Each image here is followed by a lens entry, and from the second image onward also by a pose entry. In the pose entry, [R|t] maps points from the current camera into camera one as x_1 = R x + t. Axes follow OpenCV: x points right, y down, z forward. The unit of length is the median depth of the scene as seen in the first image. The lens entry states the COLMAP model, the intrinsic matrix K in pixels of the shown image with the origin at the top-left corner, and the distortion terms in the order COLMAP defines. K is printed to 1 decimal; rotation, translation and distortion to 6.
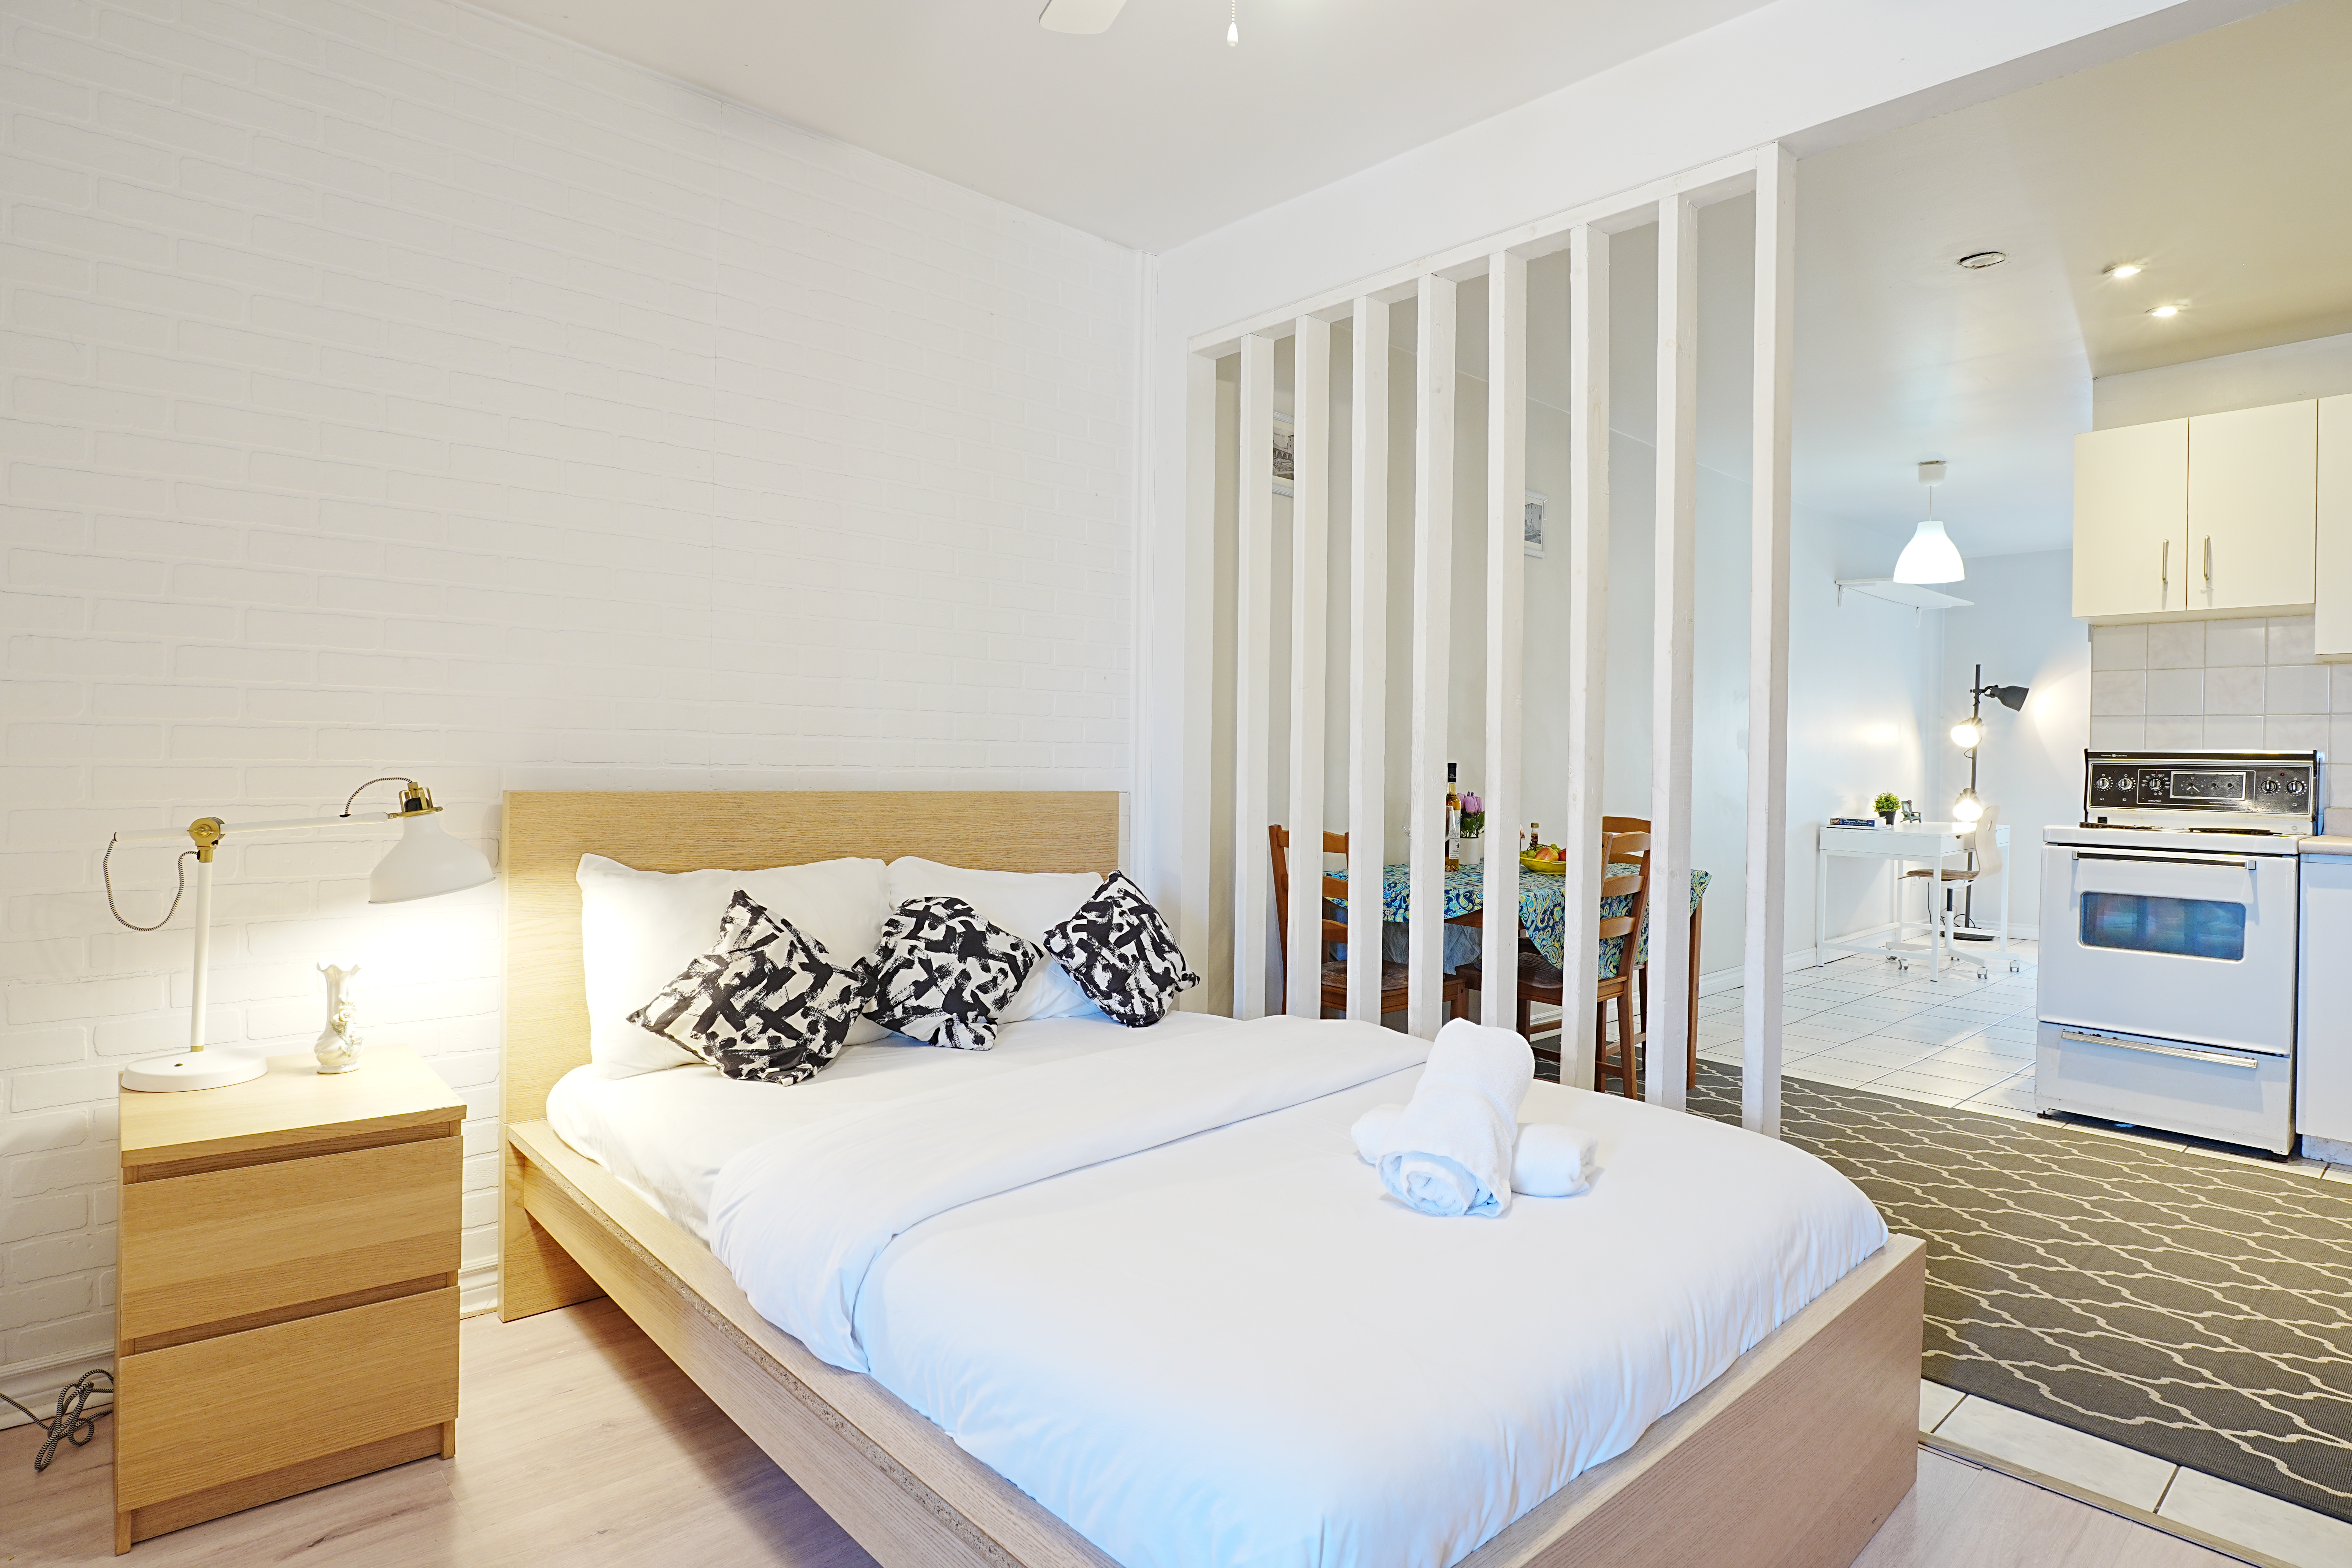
lens RADIAL K [[1239.3, 0, 1176.0], [0, 1239.3, 784.0], [0, 0, 1]] dist [-0.020136, 0.000952]
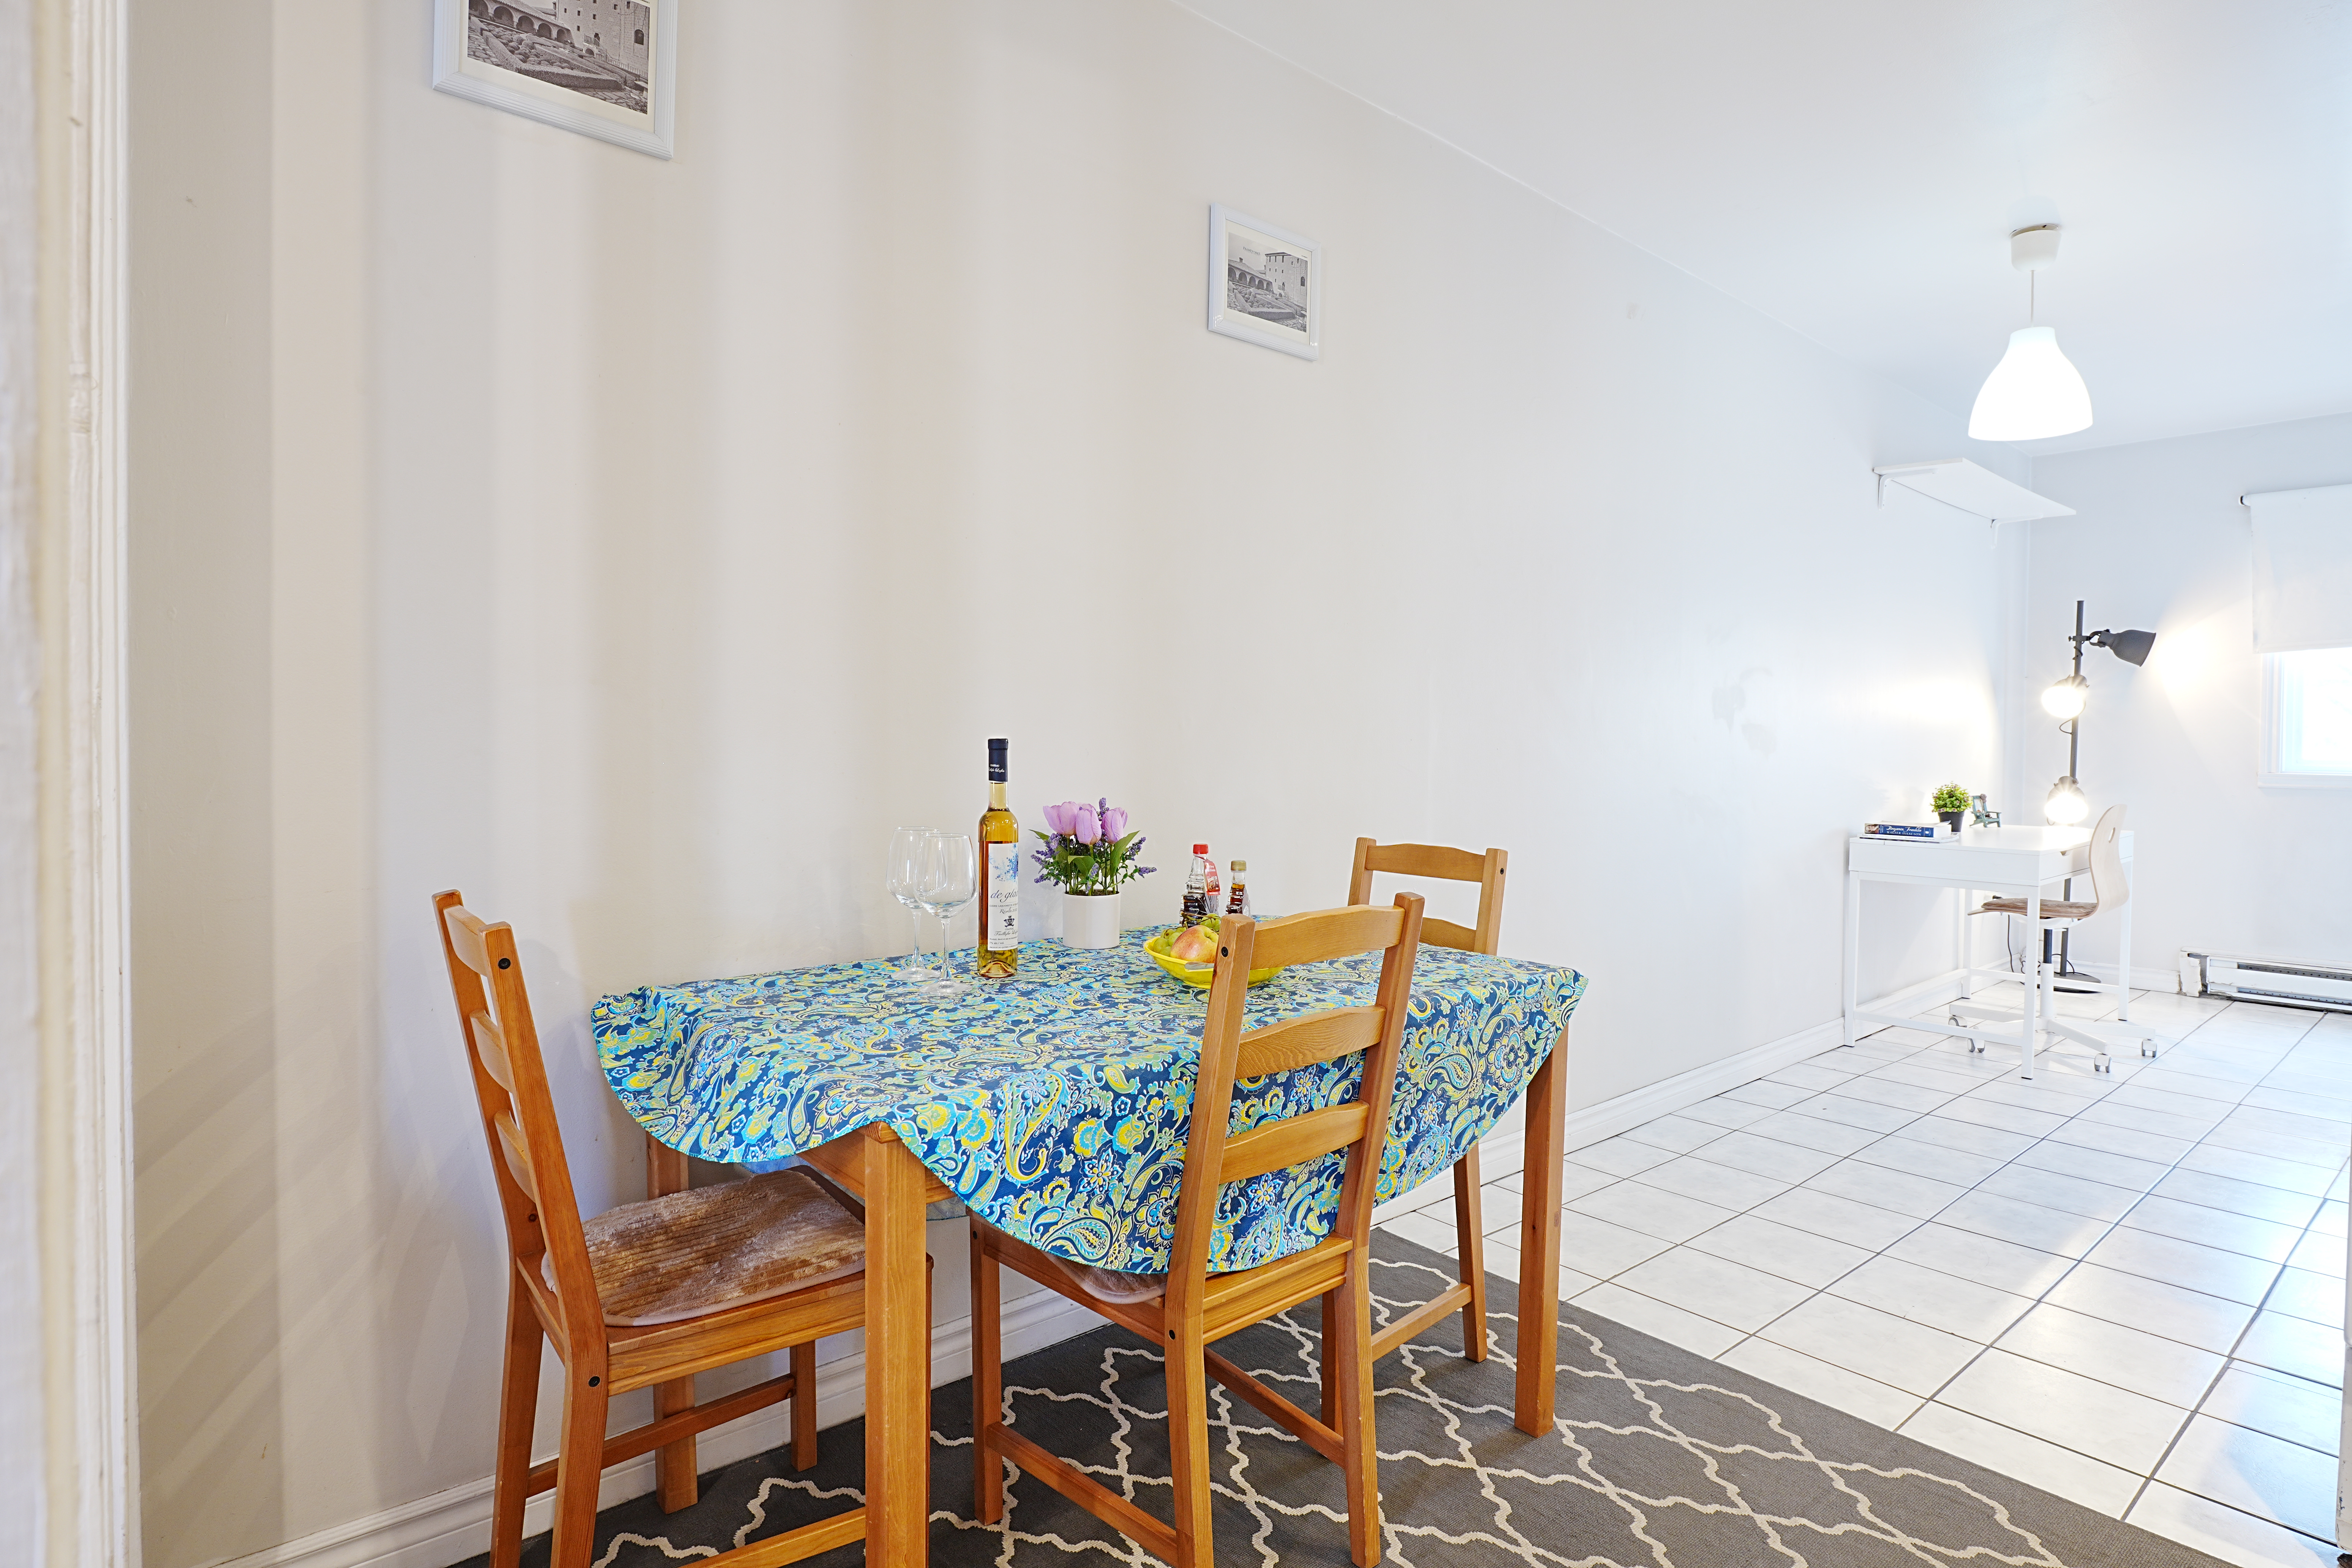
lens RADIAL K [[1239.3, 0, 1176.0], [0, 1239.3, 784.0], [0, 0, 1]] dist [-0.020136, 0.000952]
pose [[0.999543, -0.004276, -0.029941, 0.177457], [0.004636, 0.999918, 0.011962, -0.003279], [0.029888, -0.012095, 0.999480, 0.321818]]
